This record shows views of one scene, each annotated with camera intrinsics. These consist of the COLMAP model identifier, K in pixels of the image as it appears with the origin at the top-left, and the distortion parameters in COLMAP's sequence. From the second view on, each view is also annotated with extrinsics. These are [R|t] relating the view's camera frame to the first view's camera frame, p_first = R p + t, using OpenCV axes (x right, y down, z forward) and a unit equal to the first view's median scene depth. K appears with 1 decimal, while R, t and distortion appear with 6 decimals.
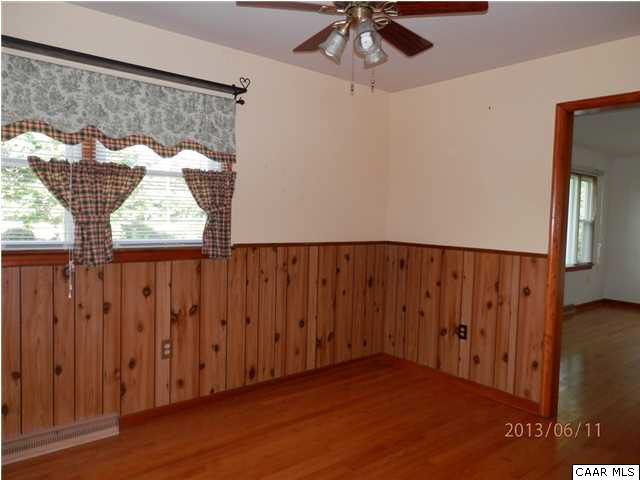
lens RADIAL K [[473.2, 0, 323.3], [0, 473.2, 240.5], [0, 0, 1]] dist [-0.002773, -0.000760]
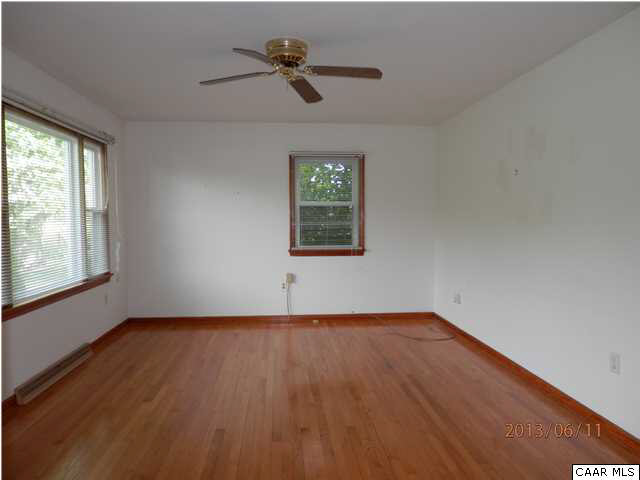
lens RADIAL K [[473.2, 0, 323.3], [0, 473.2, 240.5], [0, 0, 1]] dist [-0.002773, -0.000760]
pose [[0.574891, -0.074683, 0.814814, 0.196992], [0.058056, 0.997039, 0.050423, -0.014524], [-0.816167, 0.018317, 0.577525, 0.359868]]
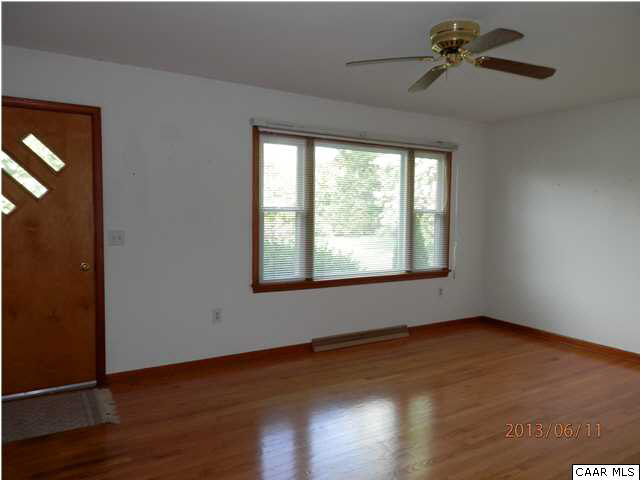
lens RADIAL K [[473.2, 0, 323.3], [0, 473.2, 240.5], [0, 0, 1]] dist [-0.002773, -0.000760]
pose [[0.987272, -0.005300, -0.158952, 0.497263], [0.007116, 0.999916, 0.010855, -0.006087], [0.158881, -0.011848, 0.987227, 0.237308]]
